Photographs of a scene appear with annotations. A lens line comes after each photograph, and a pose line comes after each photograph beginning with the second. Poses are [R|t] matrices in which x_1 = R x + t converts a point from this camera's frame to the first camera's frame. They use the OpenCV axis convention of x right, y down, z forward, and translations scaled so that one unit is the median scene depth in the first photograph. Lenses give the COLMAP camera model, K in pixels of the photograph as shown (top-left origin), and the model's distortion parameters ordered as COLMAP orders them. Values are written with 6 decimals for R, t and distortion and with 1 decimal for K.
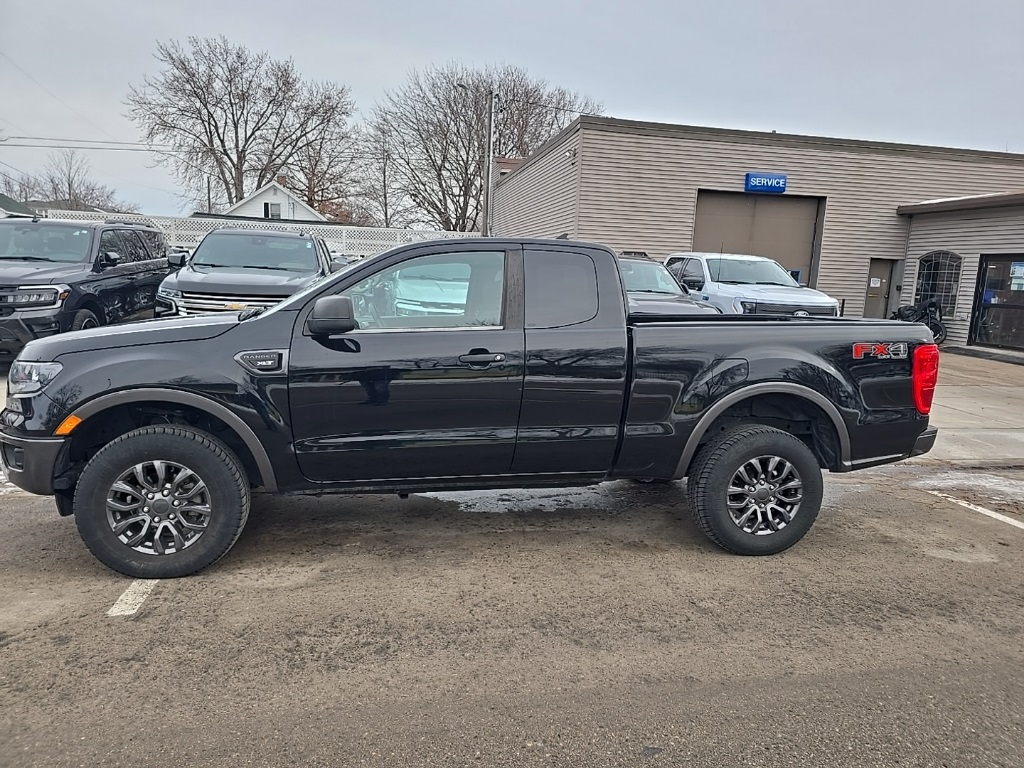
lens RADIAL K [[691.6, 0, 510.9], [0, 691.6, 397.4], [0, 0, 1]] dist [0.048368, -0.050918]
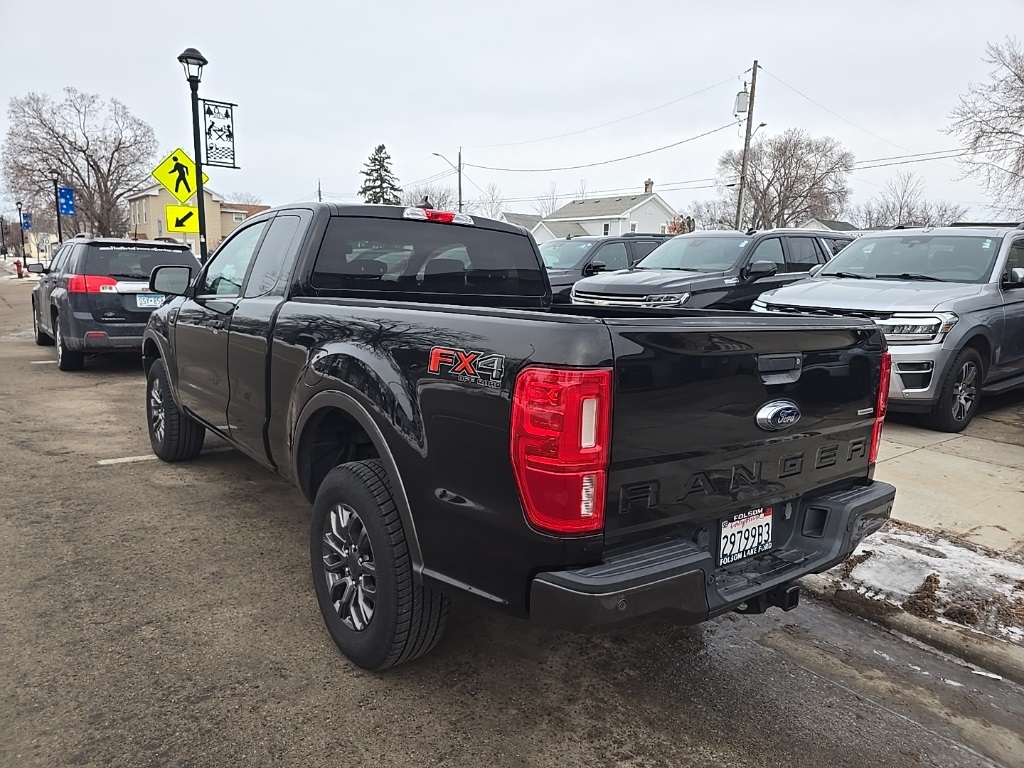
lens RADIAL K [[691.6, 0, 510.9], [0, 691.6, 397.4], [0, 0, 1]] dist [0.048368, -0.050918]
pose [[0.454039, 0.138803, -0.880103, 0.426409], [-0.166513, 0.983606, 0.069224, -0.036489], [0.875284, 0.115119, 0.469709, 0.353034]]
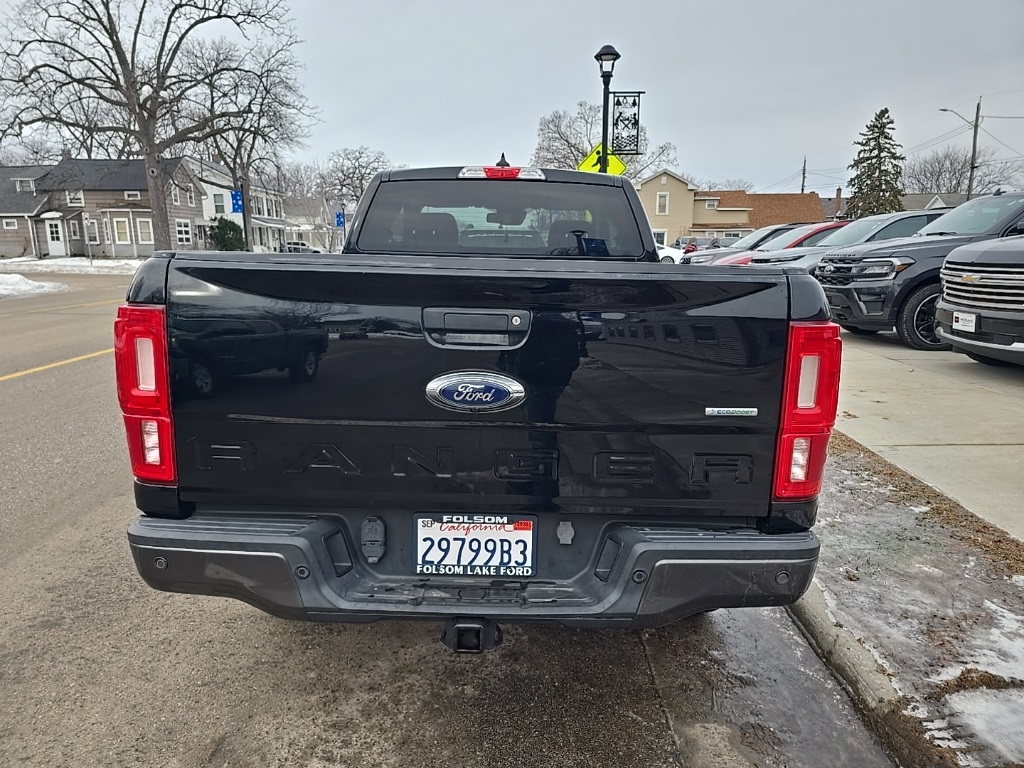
lens RADIAL K [[694.3, 0, 510.0], [0, 694.3, 397.1], [0, 0, 1]] dist [0.049322, -0.049279]
pose [[-0.200887, 0.168014, -0.965099, 0.427499], [-0.174851, 0.963212, 0.204081, -0.064326], [0.963884, 0.209745, -0.164120, 0.577437]]
